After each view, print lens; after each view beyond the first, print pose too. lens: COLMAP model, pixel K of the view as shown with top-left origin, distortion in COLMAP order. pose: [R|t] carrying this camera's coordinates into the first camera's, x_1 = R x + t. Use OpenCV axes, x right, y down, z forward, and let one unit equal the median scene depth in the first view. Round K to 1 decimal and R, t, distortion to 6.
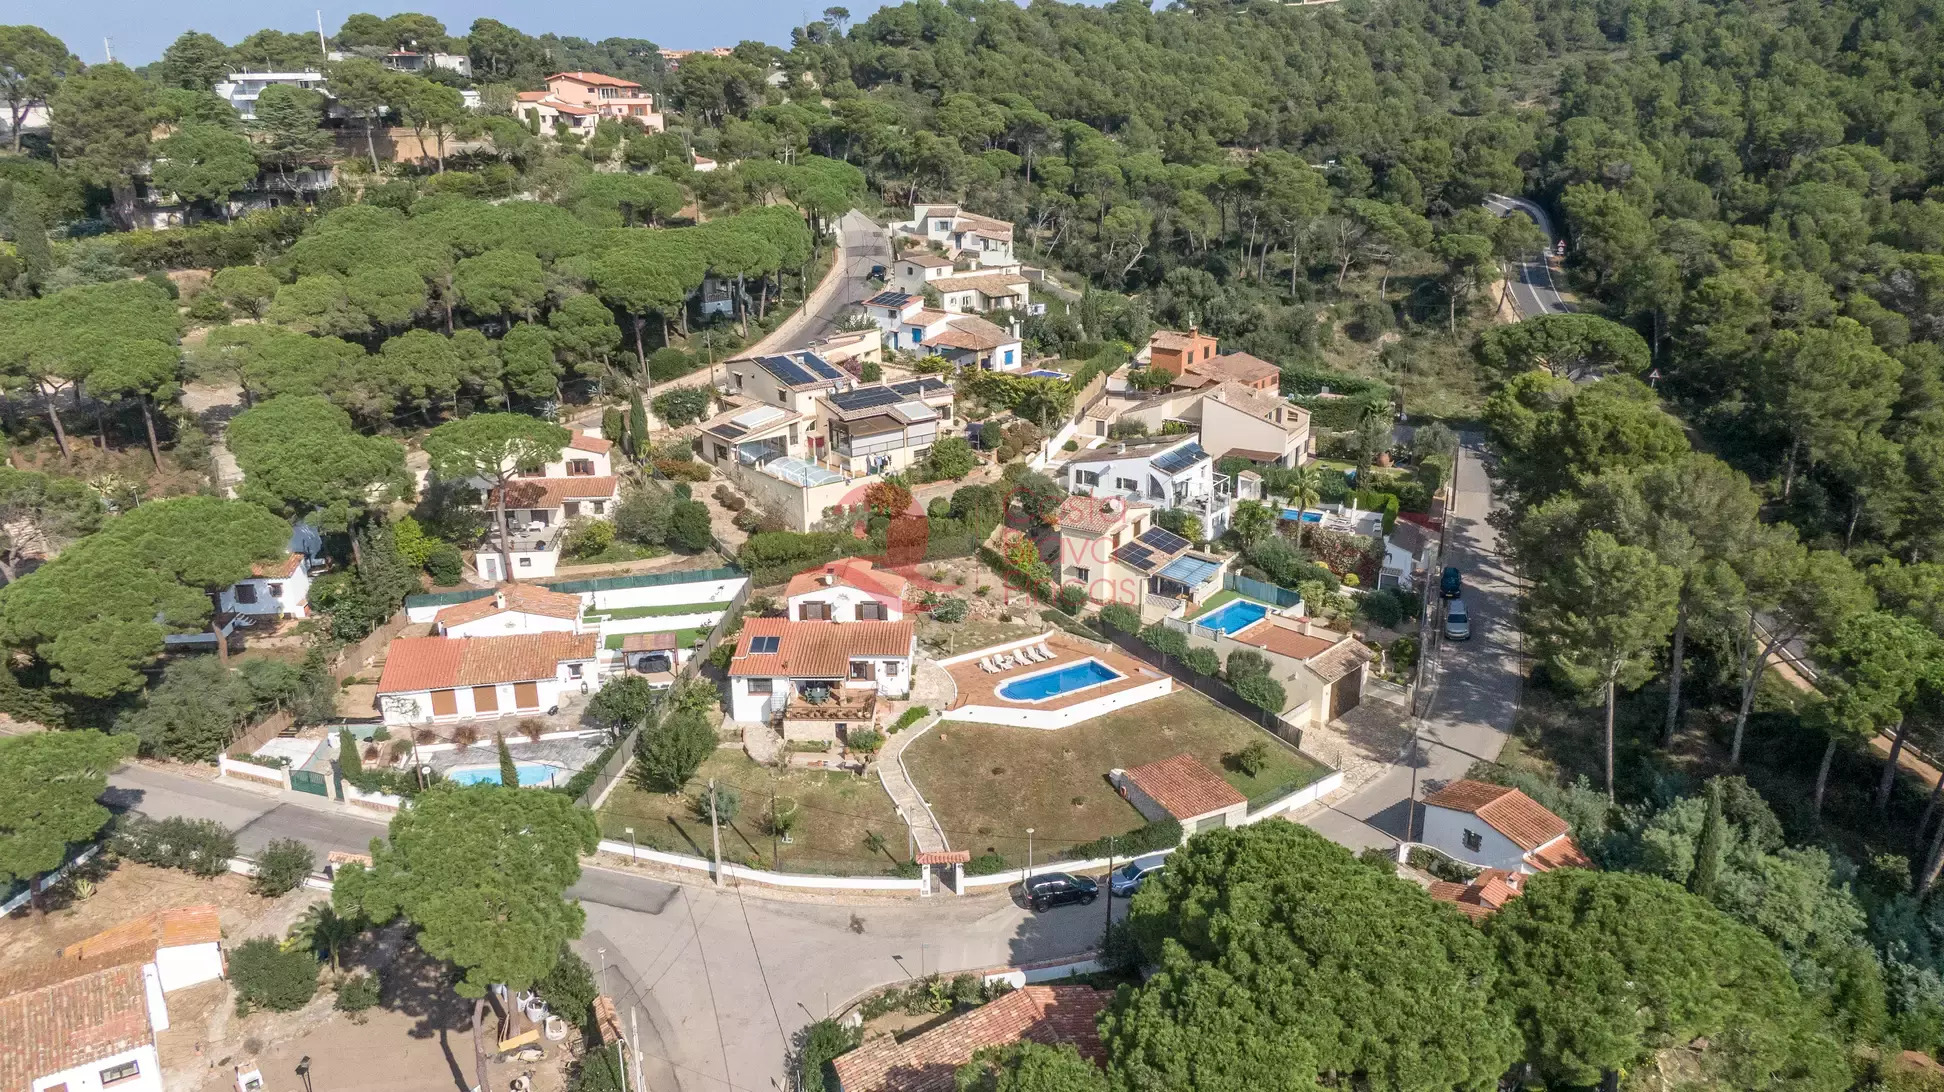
lens RADIAL K [[1369.5, 0, 971.0], [0, 1369.5, 580.8], [0, 0, 1]] dist [0.043419, -0.085592]
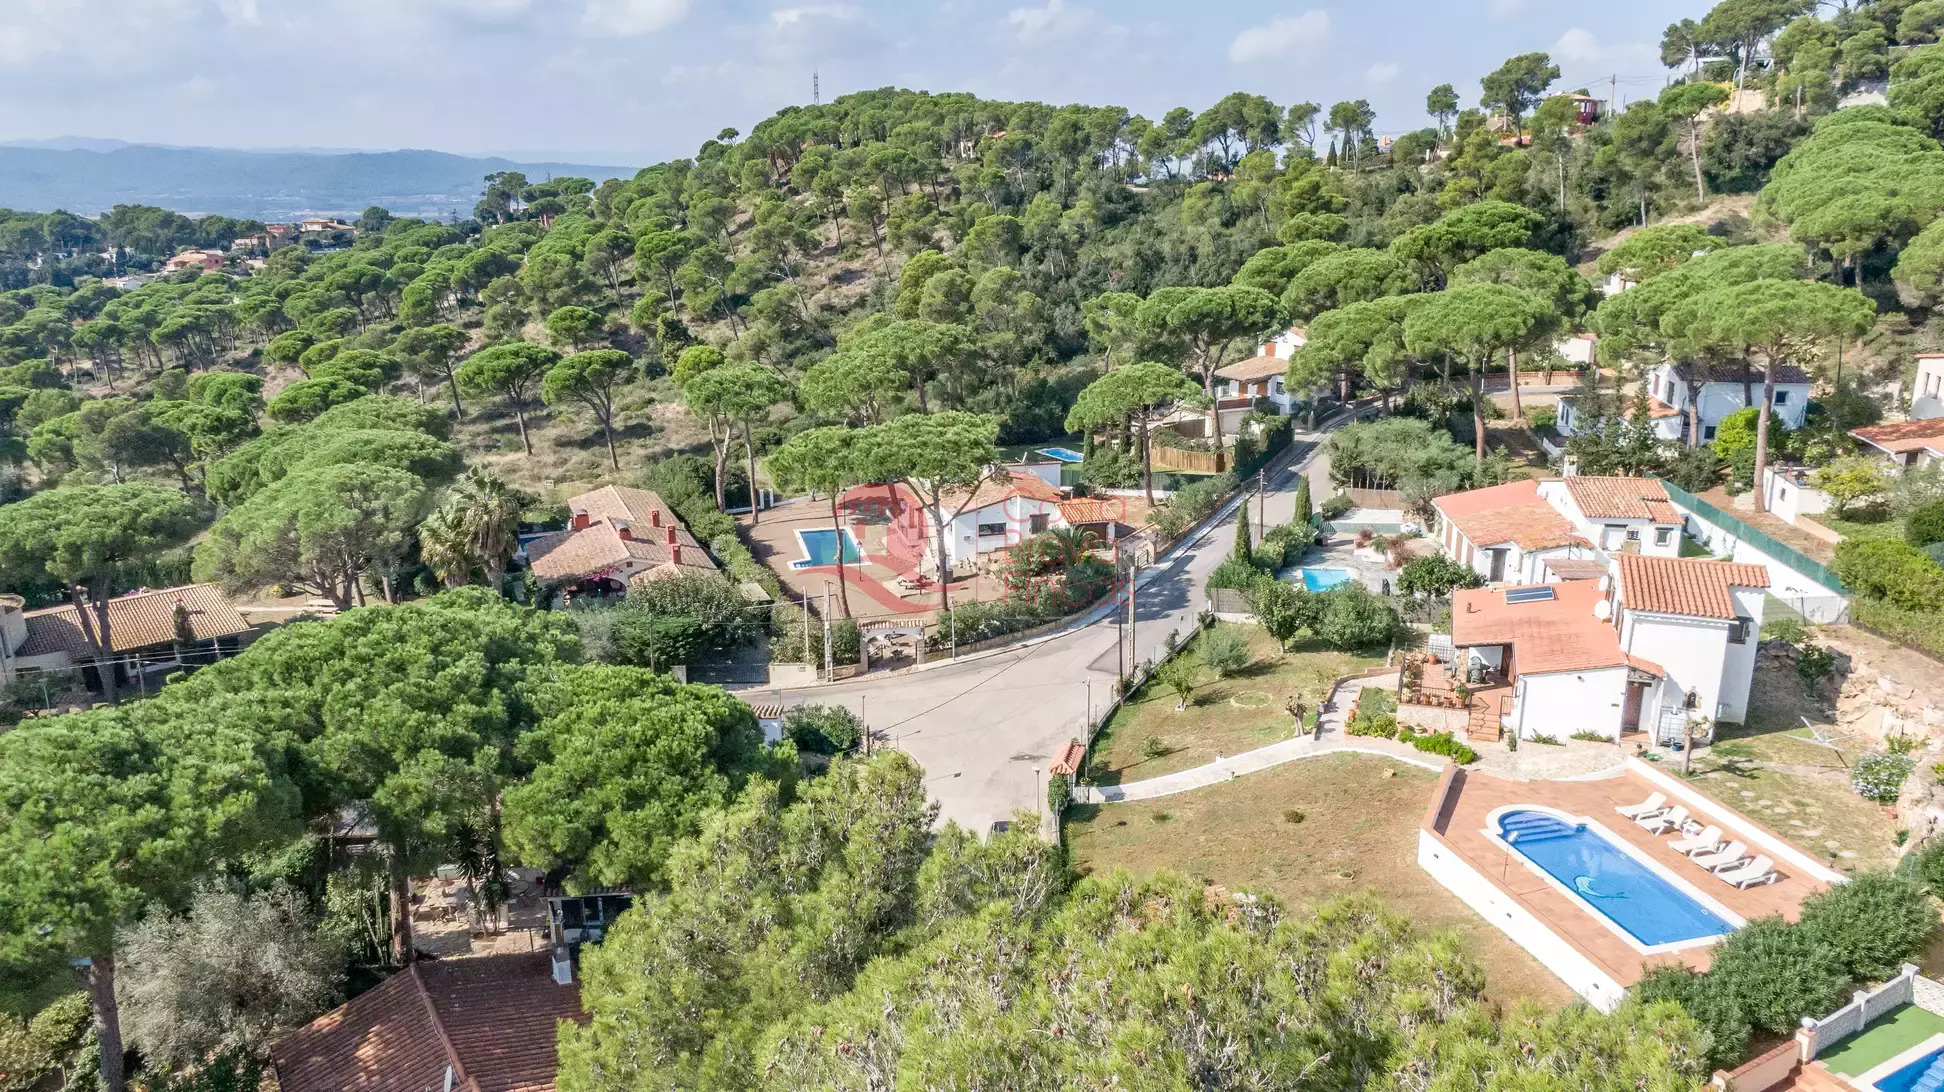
lens RADIAL K [[1369.5, 0, 971.0], [0, 1369.5, 580.8], [0, 0, 1]] dist [0.043419, -0.085592]
pose [[-0.286804, 0.294086, -0.911733, 0.510887], [-0.320766, 0.867300, 0.380658, -0.120914], [0.902692, 0.401628, -0.154412, 0.802063]]
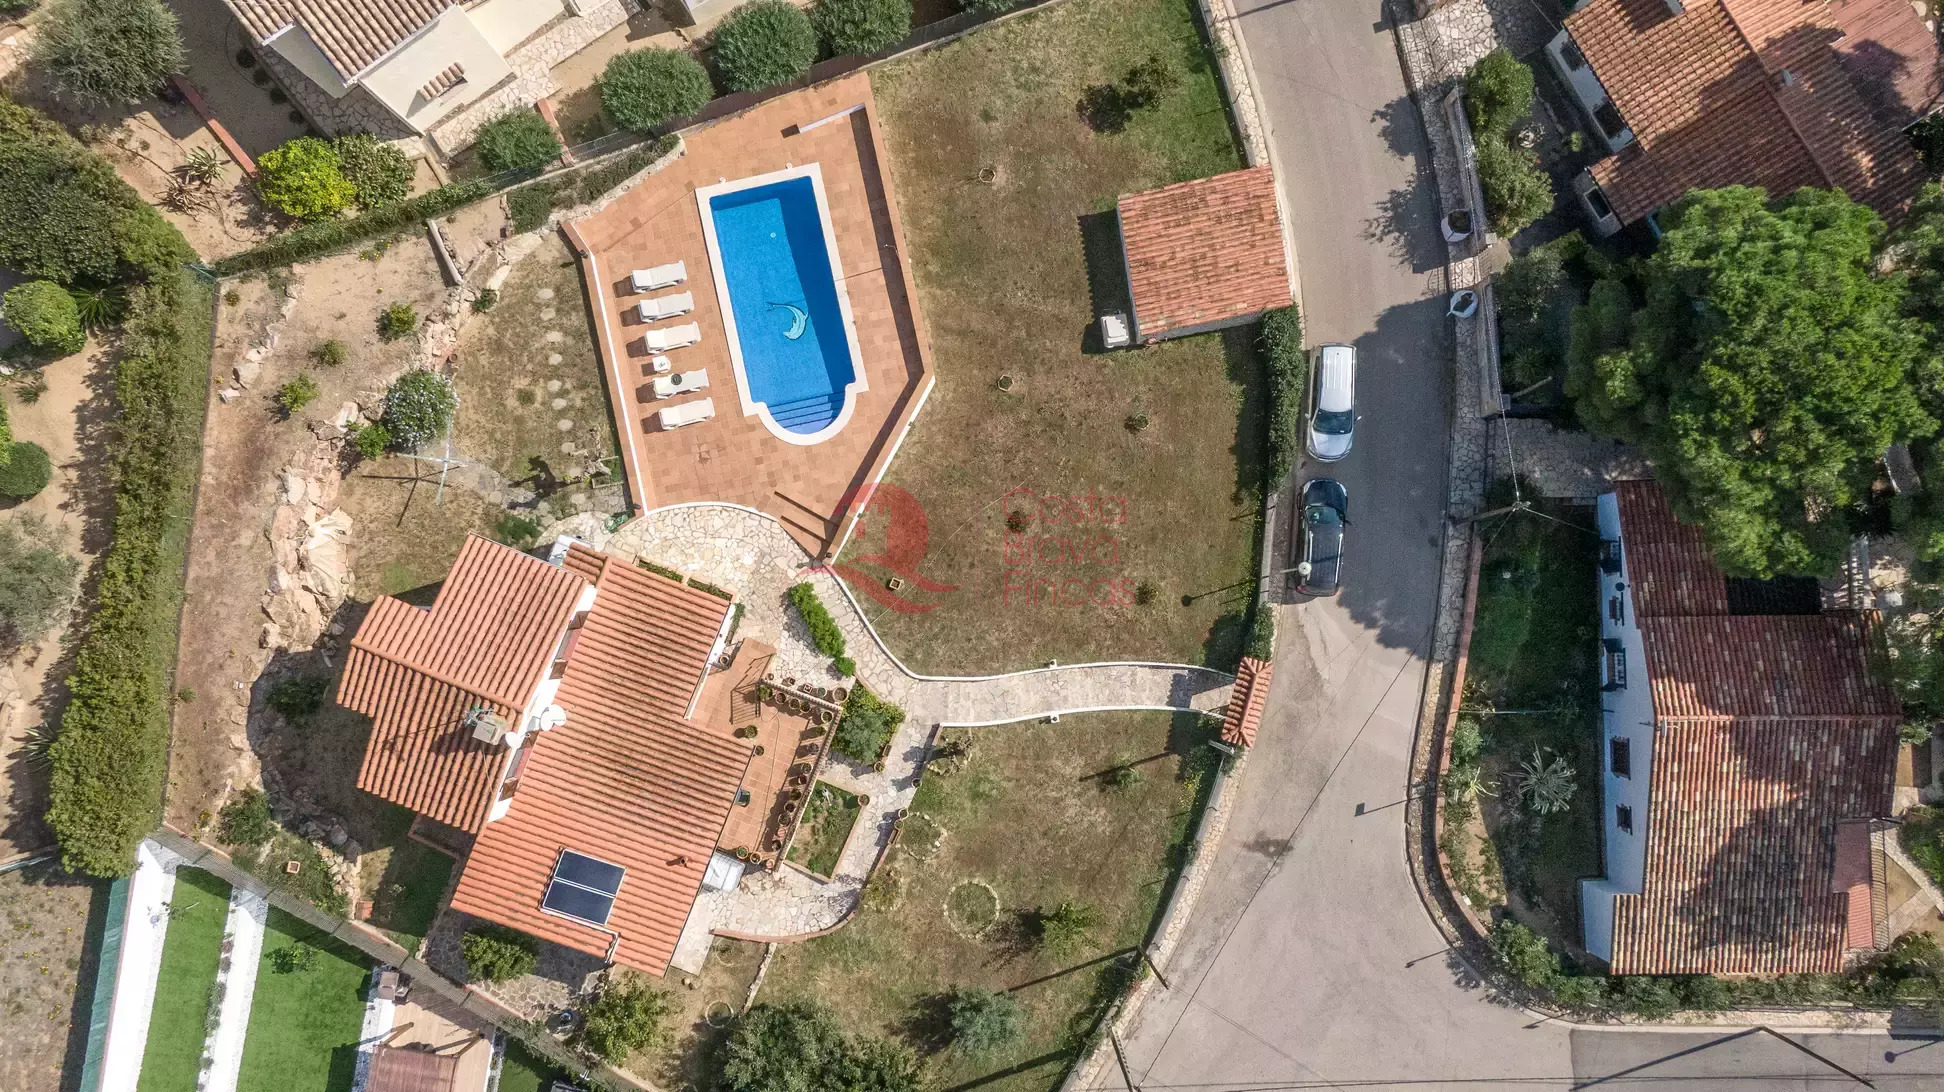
lens RADIAL K [[1369.5, 0, 971.0], [0, 1369.5, 580.8], [0, 0, 1]] dist [0.043419, -0.085592]
pose [[0.328687, -0.943021, 0.051739, -0.033209], [0.347304, 0.171633, 0.921912, -0.331120], [-0.878262, -0.285052, 0.383929, 0.690950]]
